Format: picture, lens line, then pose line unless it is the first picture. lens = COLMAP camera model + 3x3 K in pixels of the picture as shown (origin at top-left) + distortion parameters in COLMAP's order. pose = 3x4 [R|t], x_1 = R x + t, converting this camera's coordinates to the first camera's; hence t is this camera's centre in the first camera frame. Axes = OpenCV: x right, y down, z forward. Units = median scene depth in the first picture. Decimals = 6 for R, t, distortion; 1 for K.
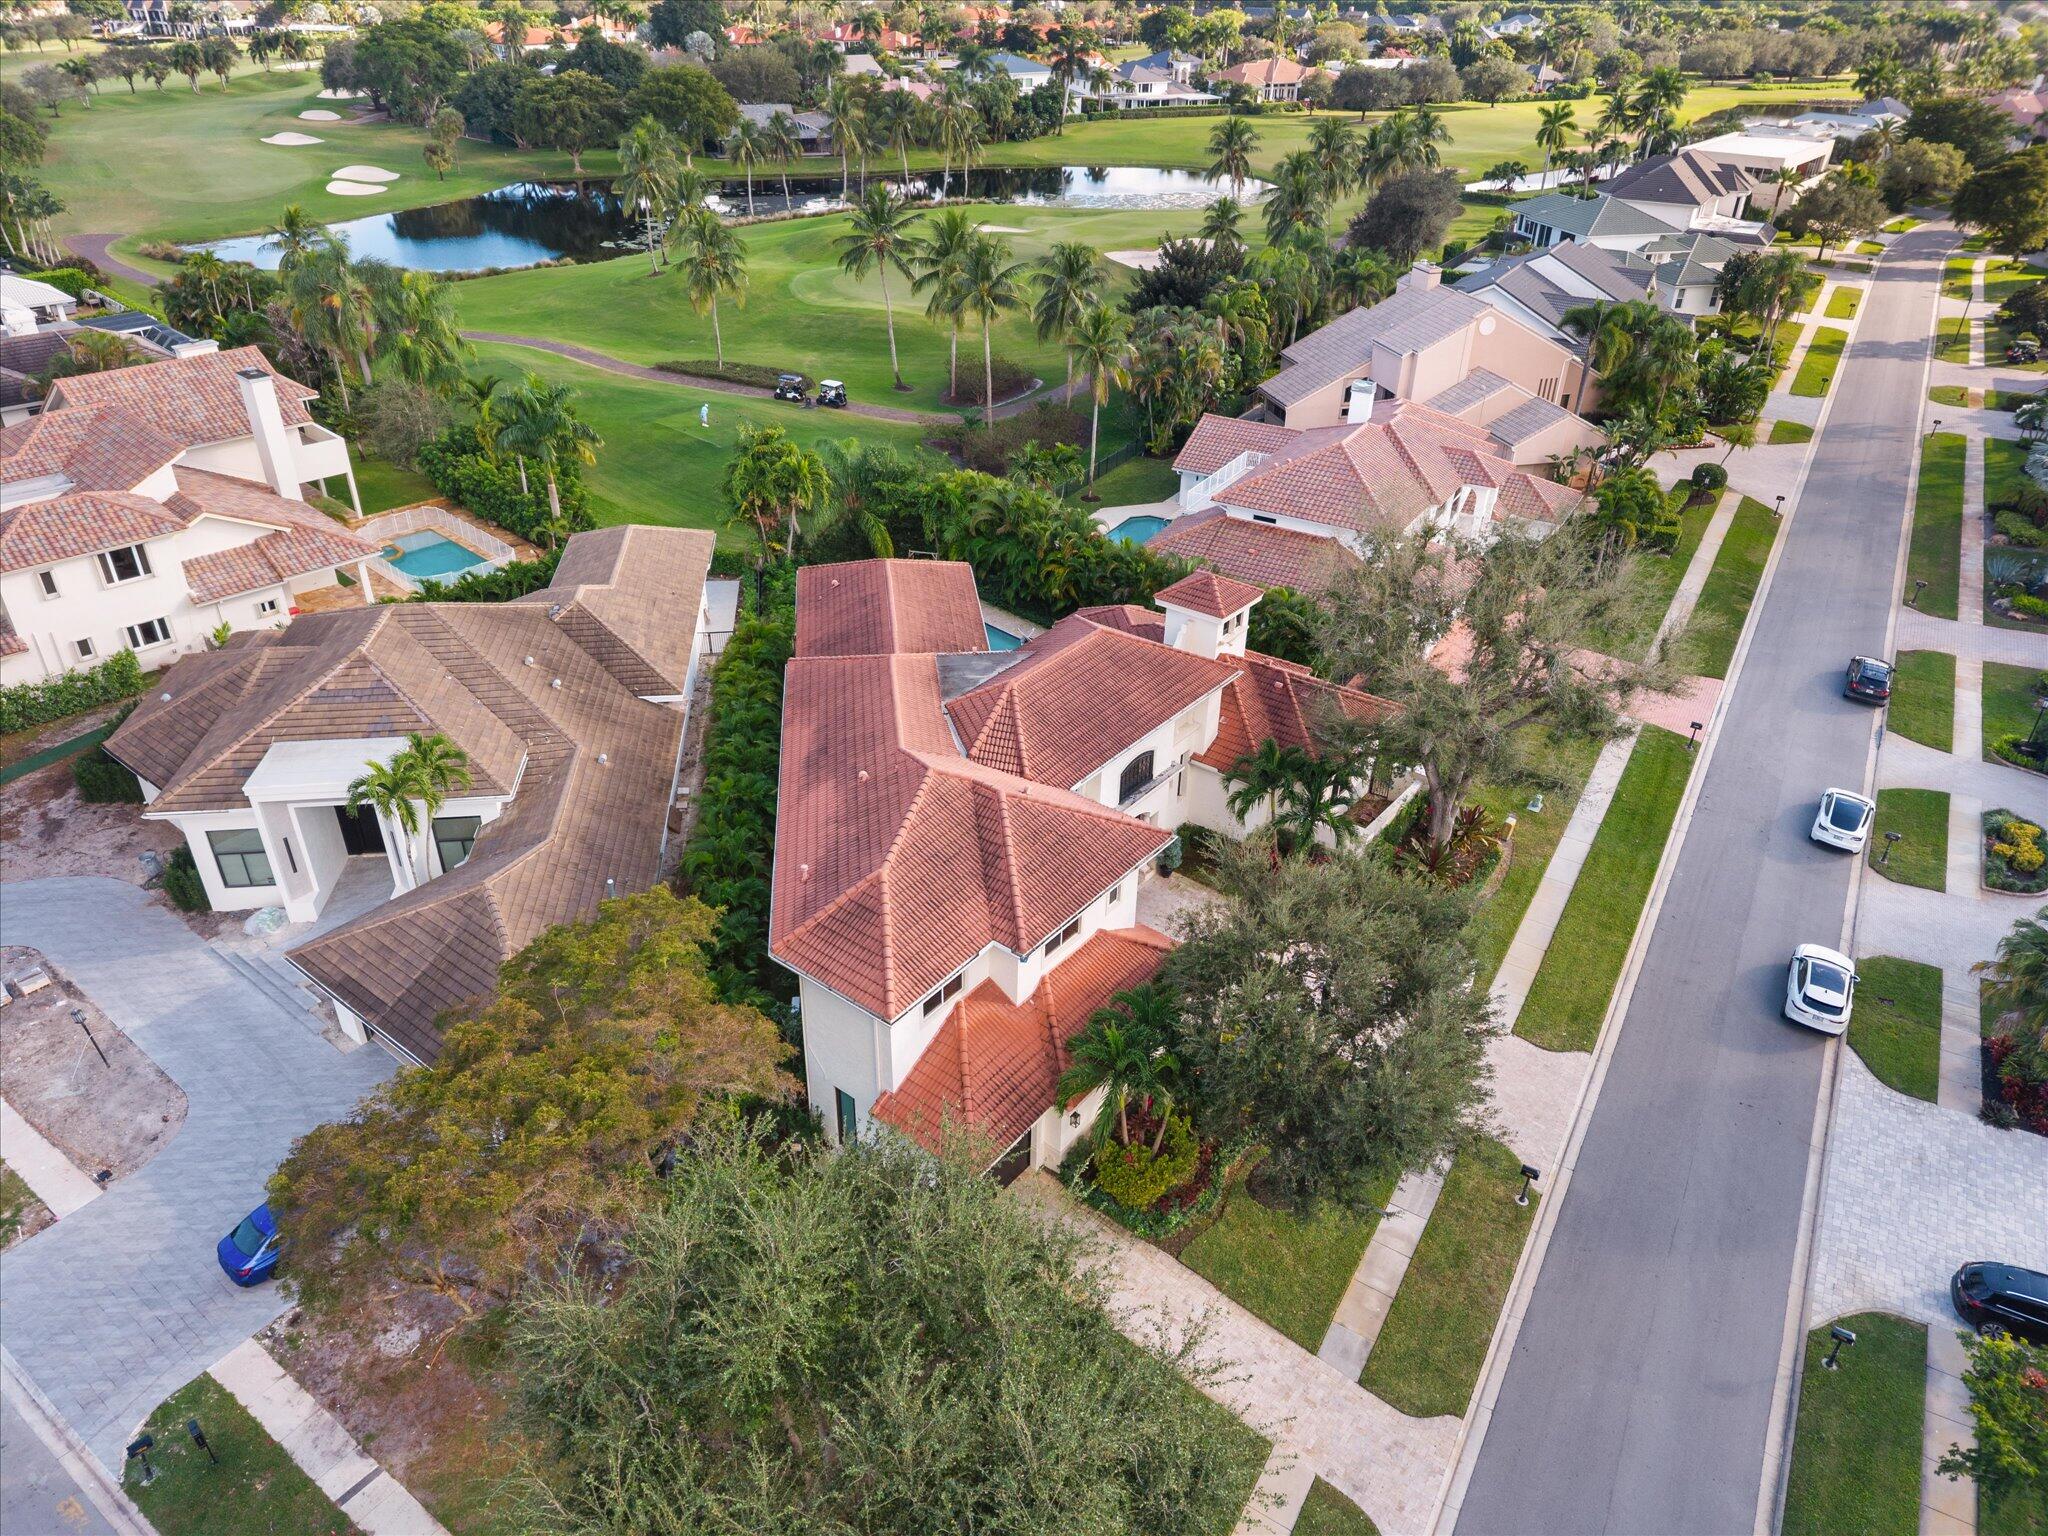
lens RADIAL K [[1374.6, 0, 1015.9], [0, 1374.6, 774.2], [0, 0, 1]] dist [0.006697, -0.007139]
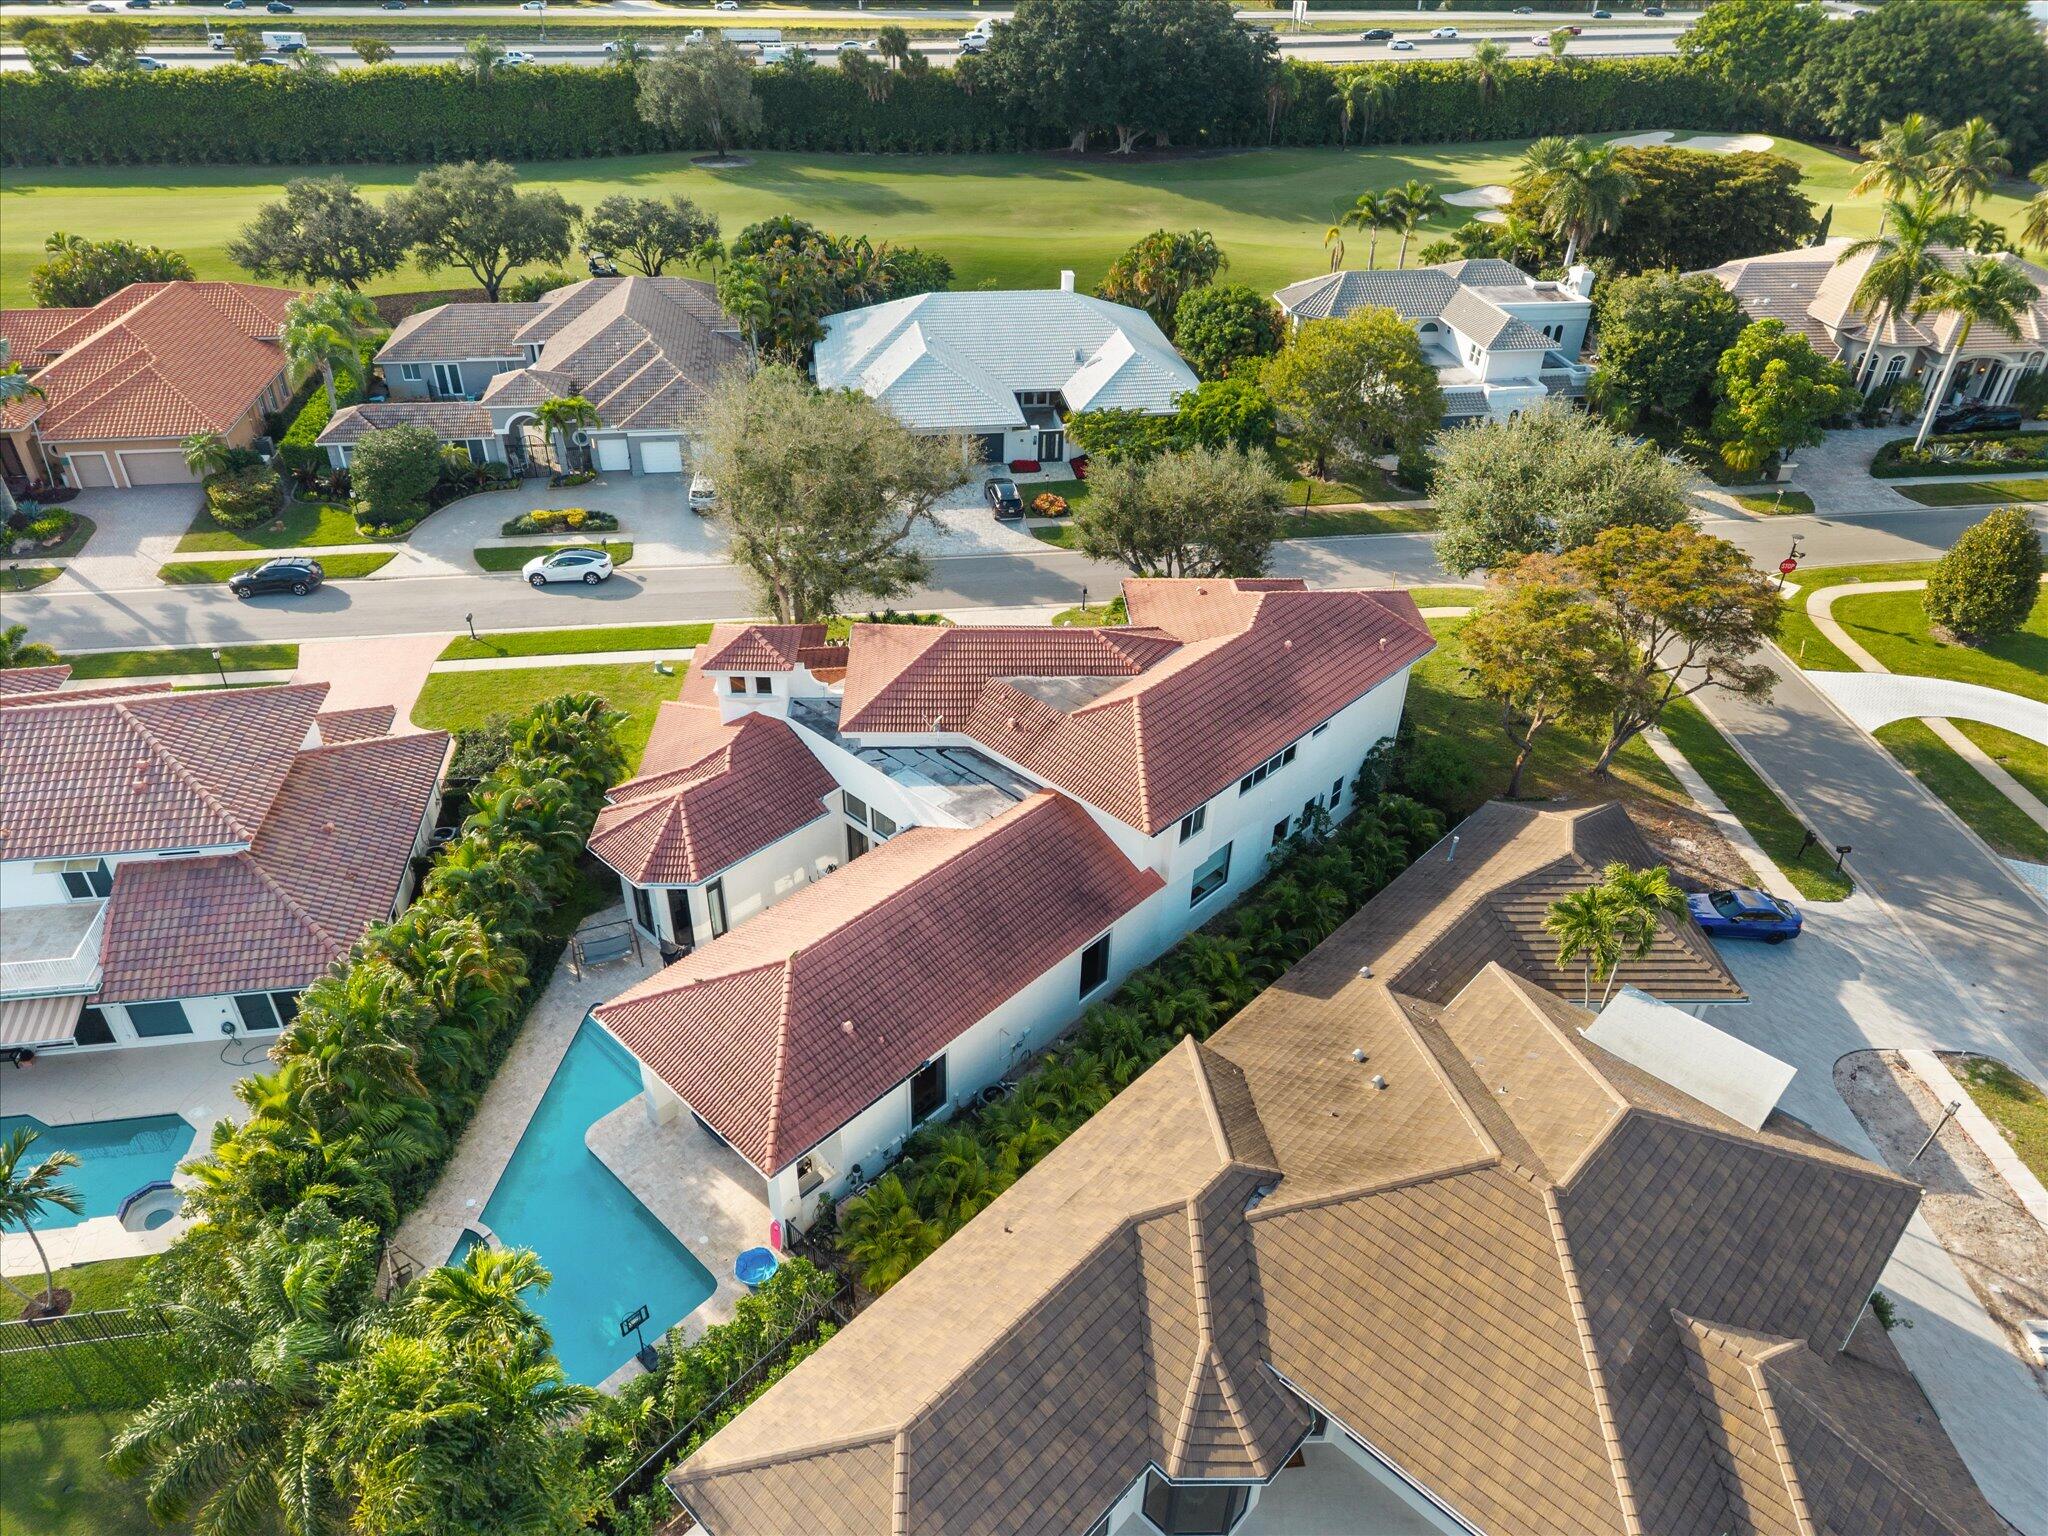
lens RADIAL K [[1374.6, 0, 1015.9], [0, 1374.6, 774.2], [0, 0, 1]] dist [0.006697, -0.007139]
pose [[-0.639361, -0.458114, 0.617534, -0.476807], [0.375761, 0.514538, 0.770749, -0.606797], [-0.670836, 0.724832, -0.156835, 0.908545]]
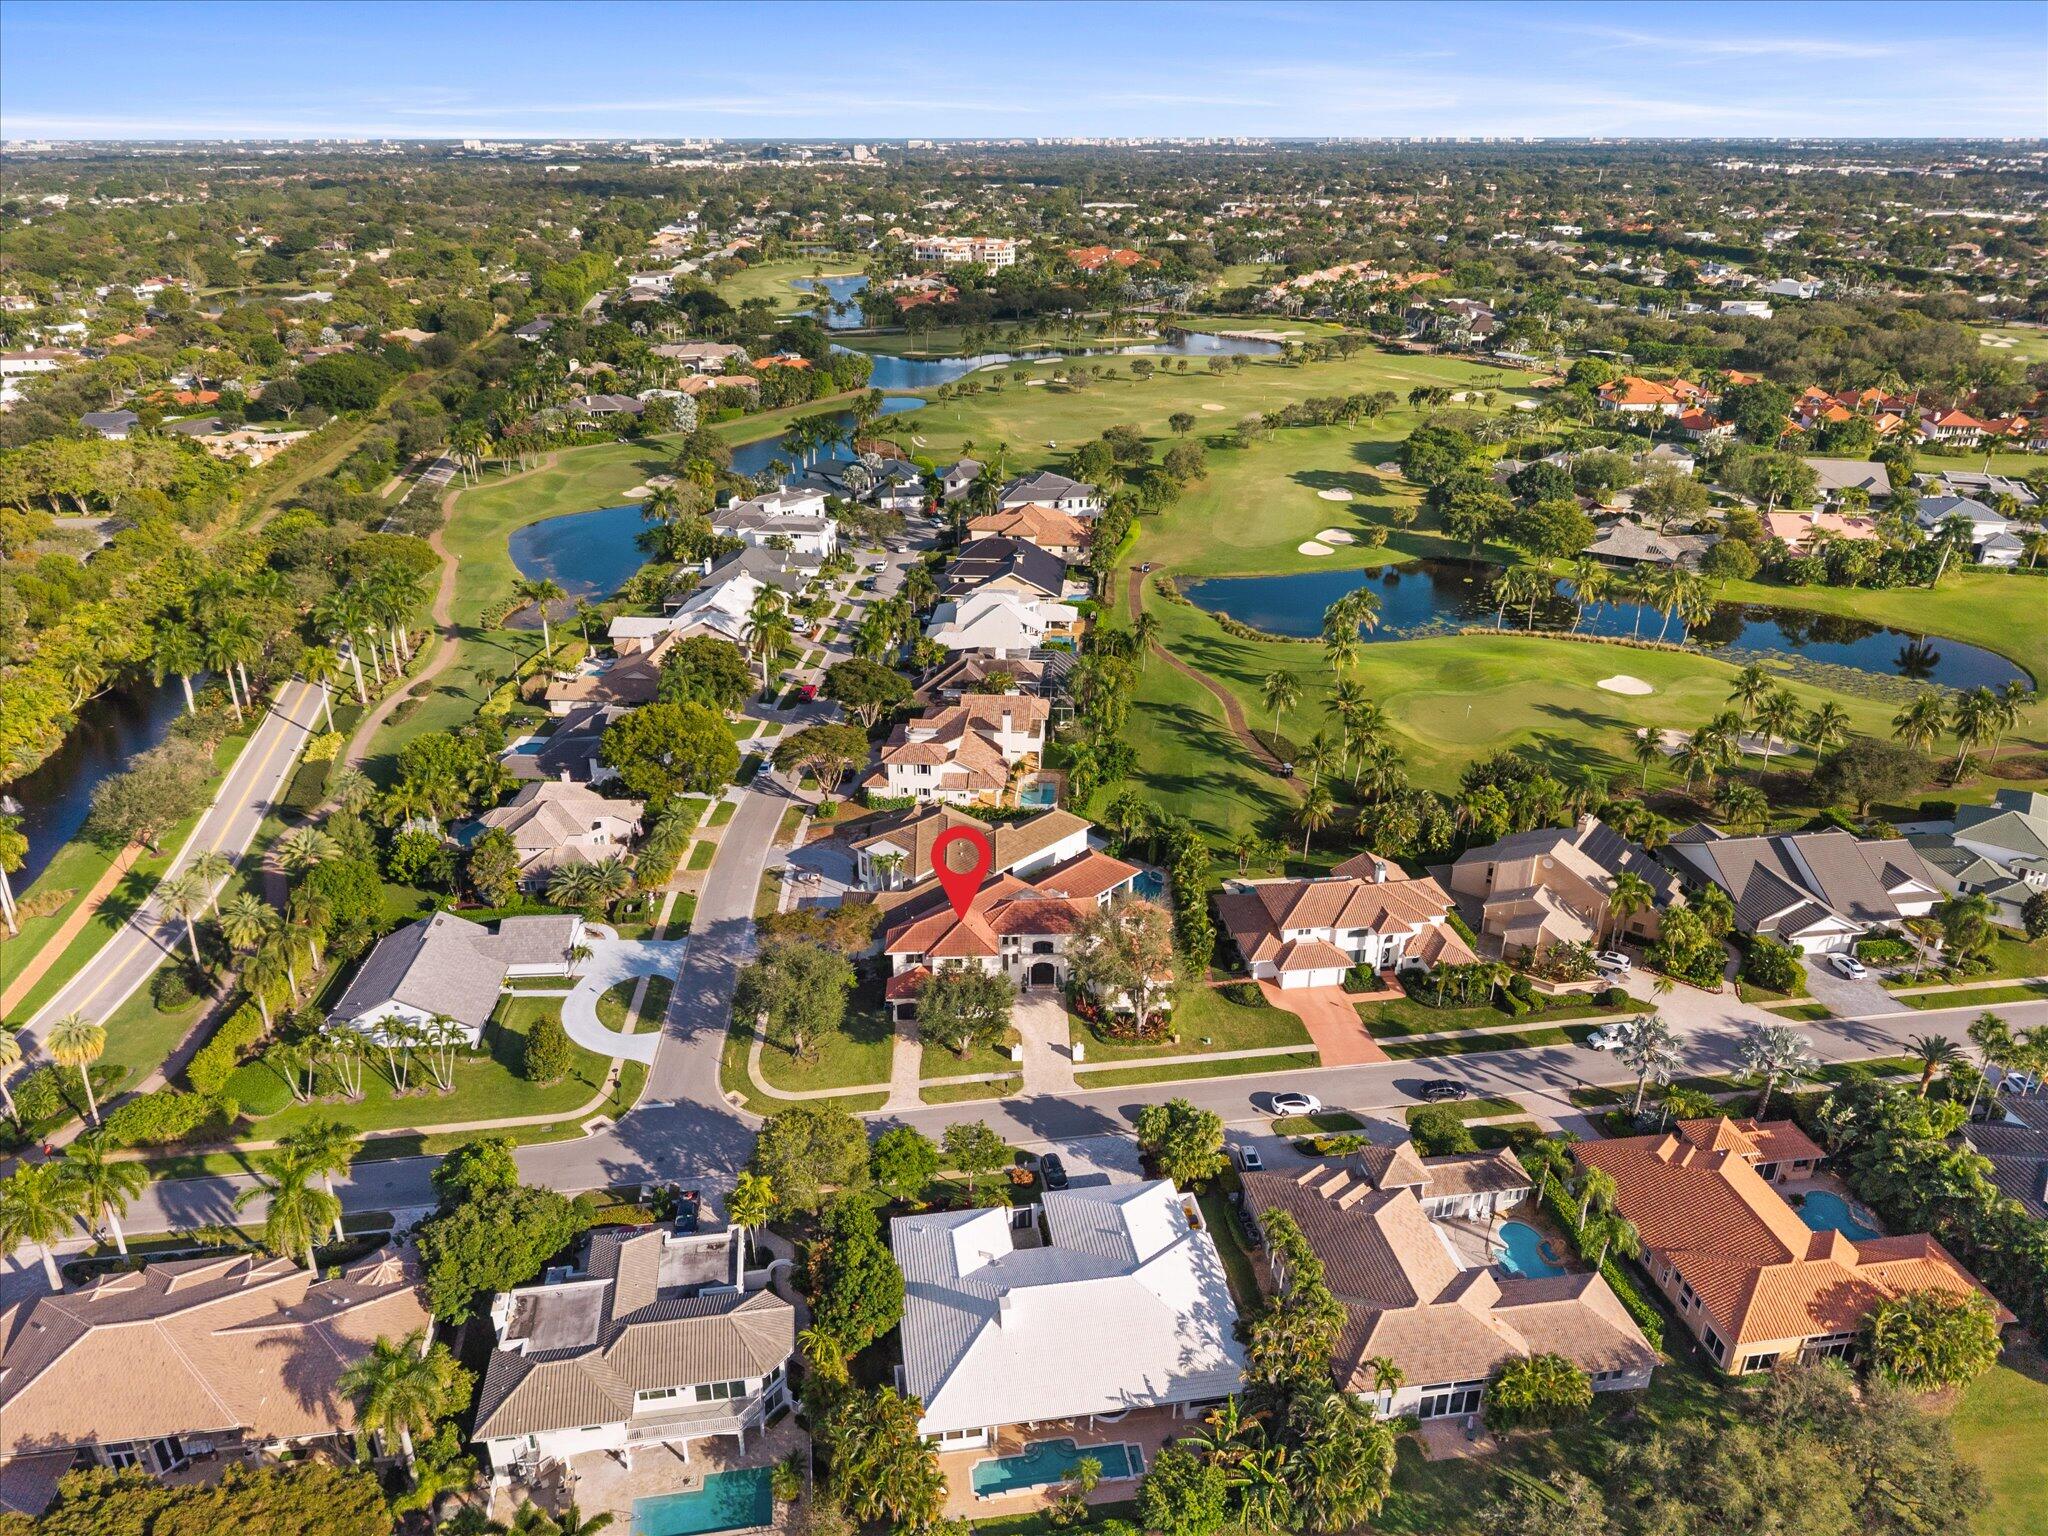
lens RADIAL K [[1374.6, 0, 1015.9], [0, 1374.6, 774.2], [0, 0, 1]] dist [0.006697, -0.007139]
pose [[0.639735, 0.305551, -0.705250, 1.508651], [-0.388540, 0.920270, 0.046262, -0.342261], [0.663156, 0.244423, 0.707447, -0.922816]]
